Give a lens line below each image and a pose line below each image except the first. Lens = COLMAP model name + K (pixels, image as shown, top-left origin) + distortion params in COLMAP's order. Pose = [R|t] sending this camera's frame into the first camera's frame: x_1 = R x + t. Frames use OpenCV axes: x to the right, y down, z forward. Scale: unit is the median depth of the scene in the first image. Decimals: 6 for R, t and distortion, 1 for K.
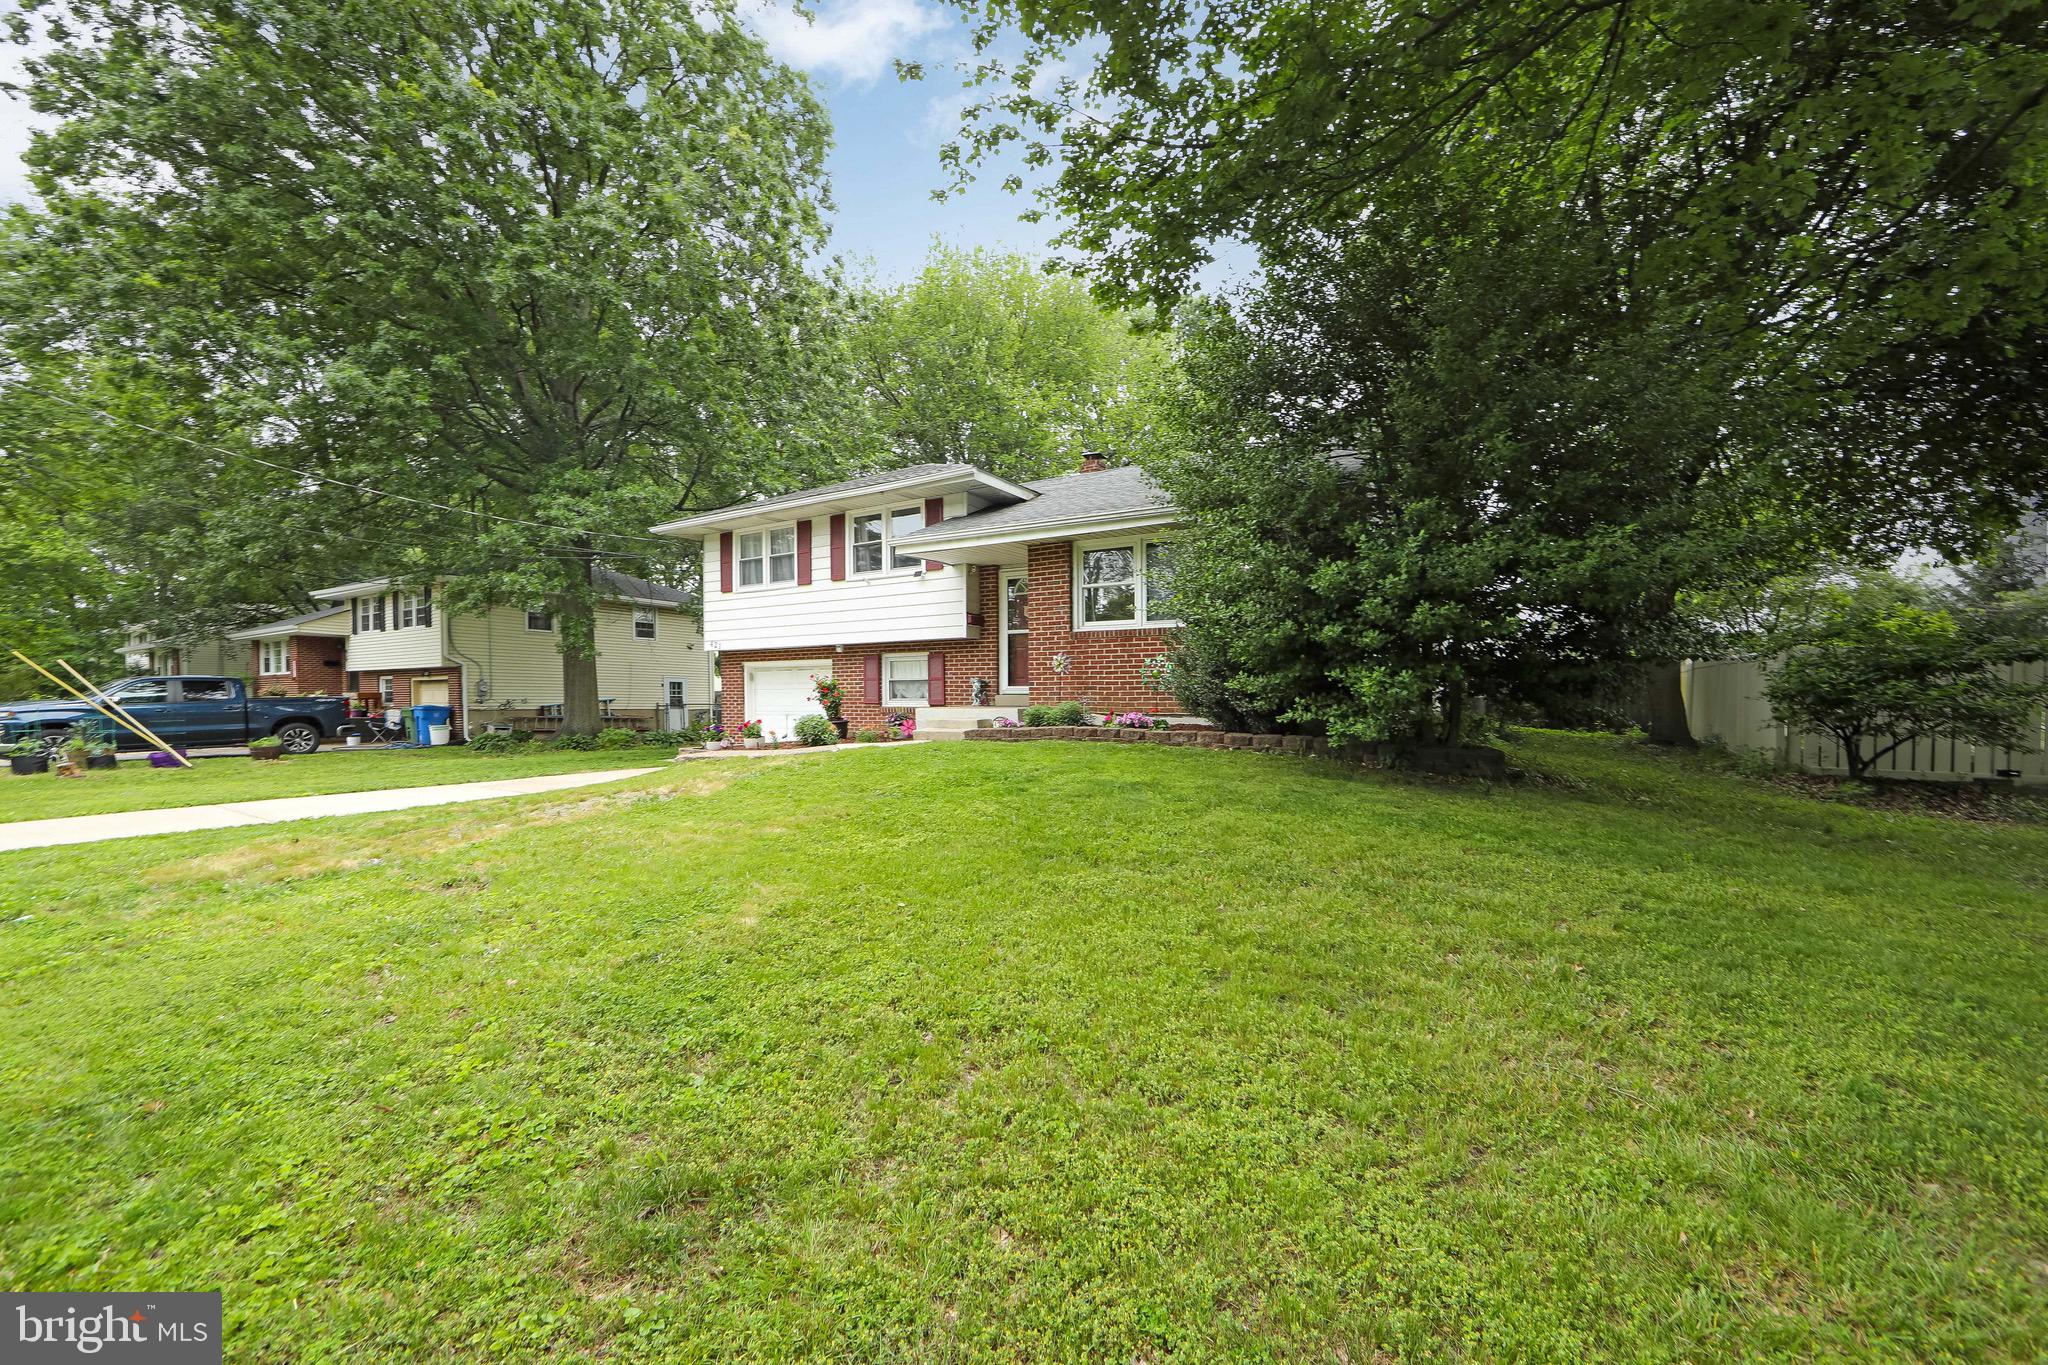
lens RADIAL K [[821.3, 0, 1015.4], [0, 821.3, 703.9], [0, 0, 1]] dist [-0.000451, 0.000025]
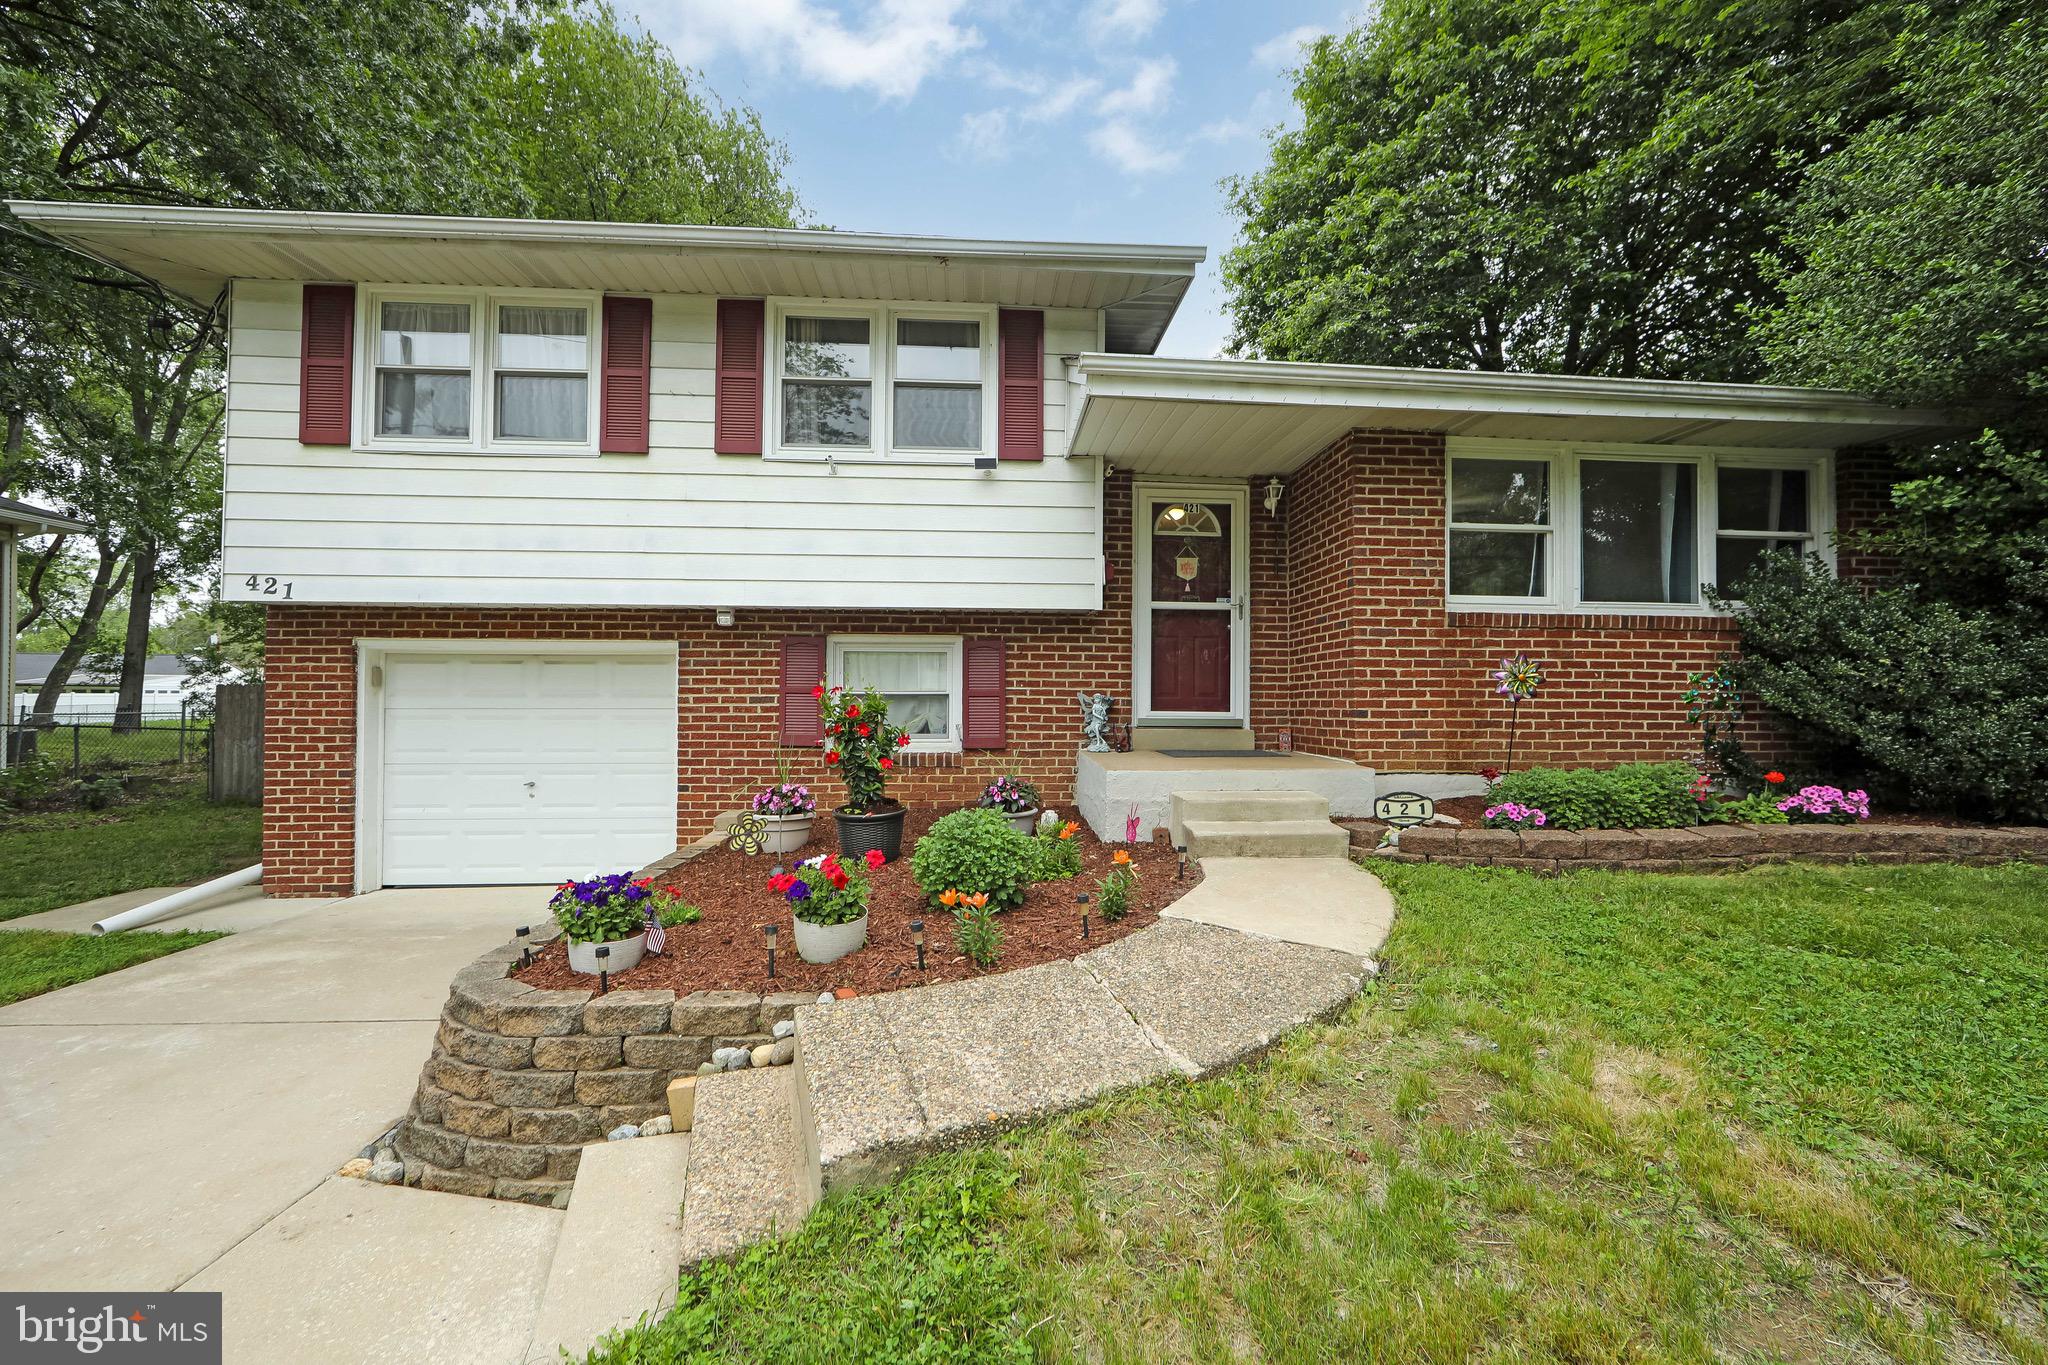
lens RADIAL K [[821.3, 0, 1015.4], [0, 821.3, 703.9], [0, 0, 1]] dist [-0.000451, 0.000025]
pose [[0.817852, 0.012315, 0.575297, -0.339155], [-0.003327, 0.999855, -0.016674, -0.015559], [-0.575419, 0.011723, 0.817775, 0.570214]]
